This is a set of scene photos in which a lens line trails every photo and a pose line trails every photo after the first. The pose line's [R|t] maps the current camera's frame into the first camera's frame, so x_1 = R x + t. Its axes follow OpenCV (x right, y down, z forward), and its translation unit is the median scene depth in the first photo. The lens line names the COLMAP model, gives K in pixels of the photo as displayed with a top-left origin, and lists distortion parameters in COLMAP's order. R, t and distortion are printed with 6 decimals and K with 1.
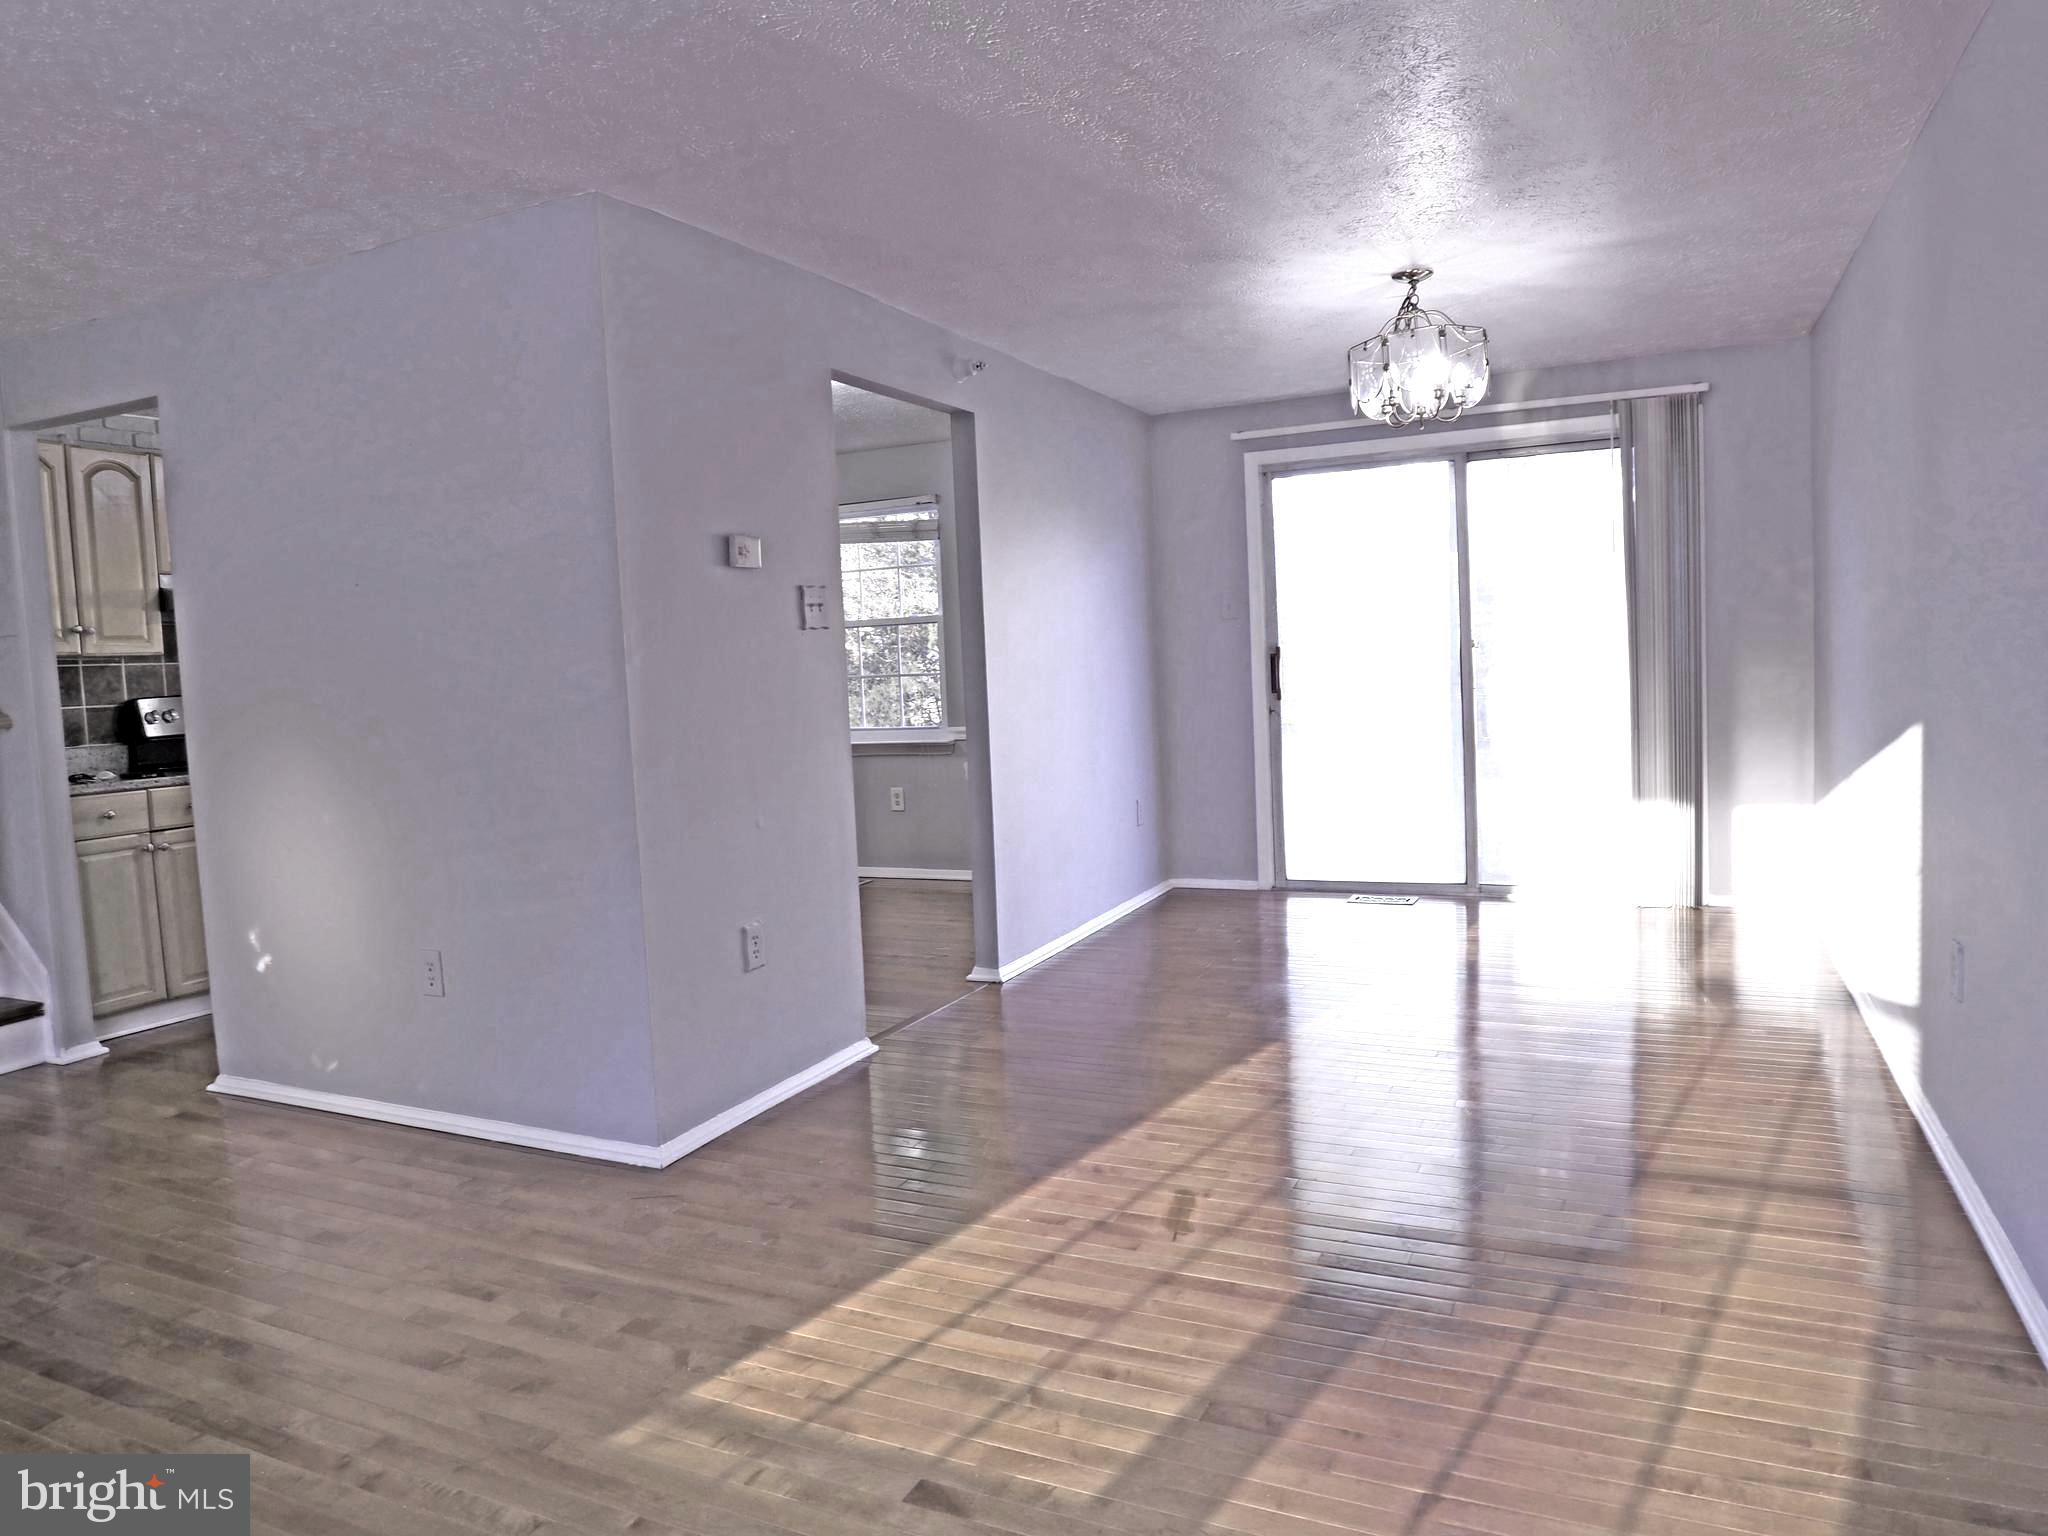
lens RADIAL K [[1341.2, 0, 1017.1], [0, 1341.2, 768.9], [0, 0, 1]] dist [-0.027444, 0.000758]
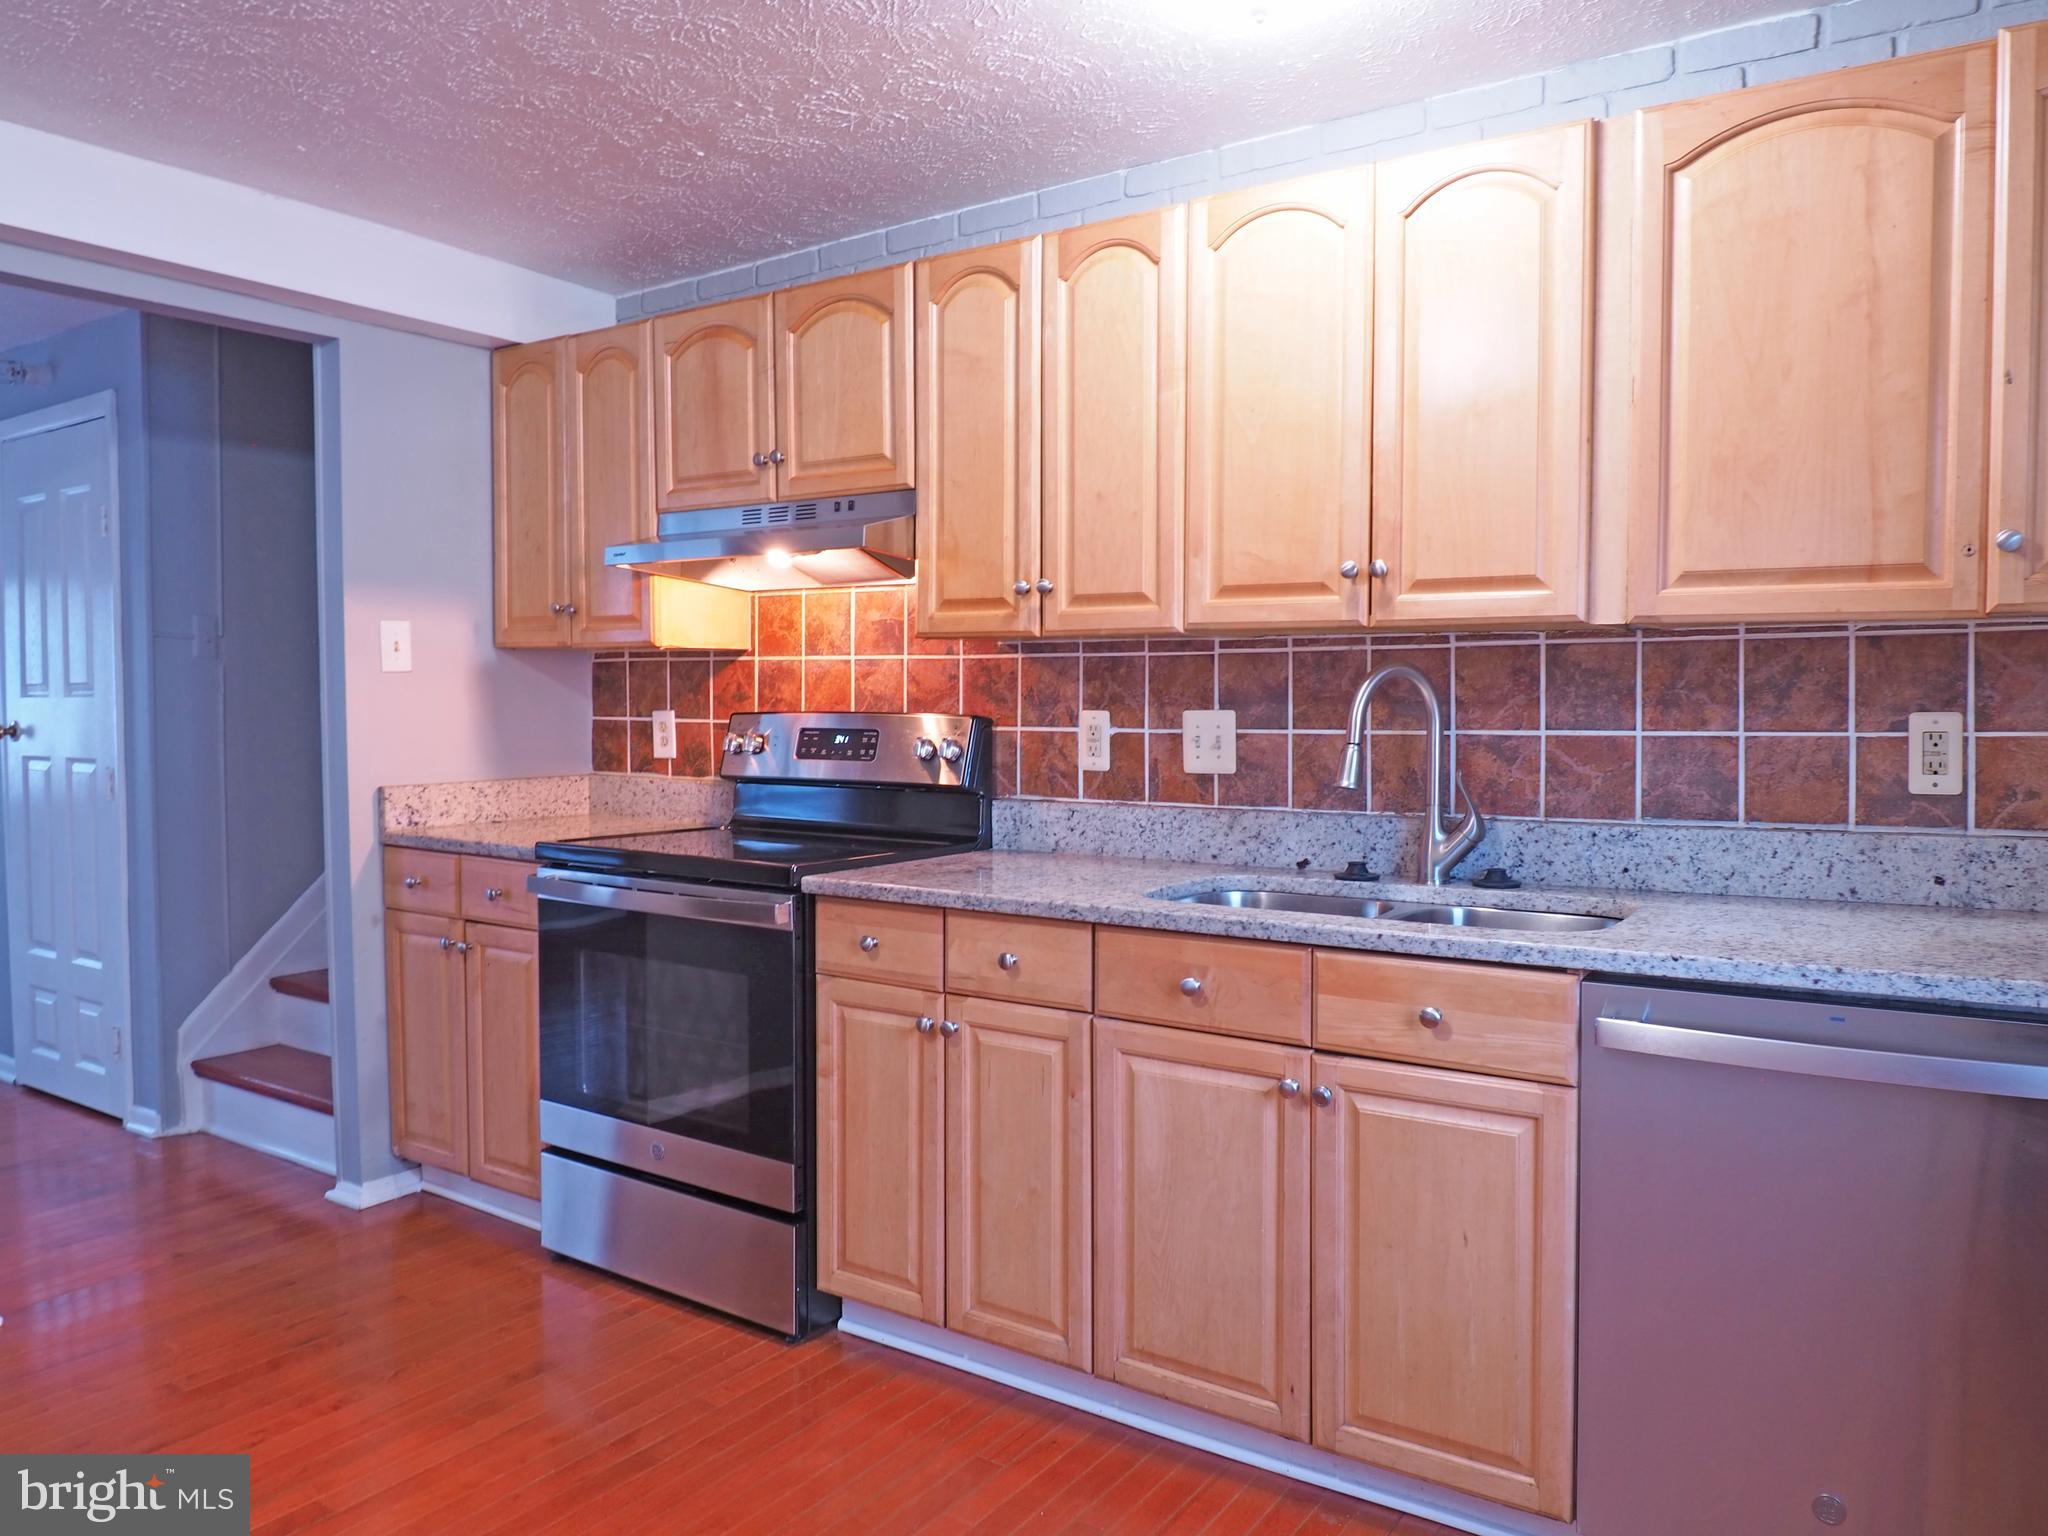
lens RADIAL K [[1423.5, 0, 1020.0], [0, 1423.5, 756.8], [0, 0, 1]] dist [-0.024484, 0.005040]
pose [[-0.144161, 0.089747, -0.985476, -0.019730], [-0.074720, 0.992048, 0.101276, -0.151752], [0.986729, 0.088235, -0.136309, 1.671652]]
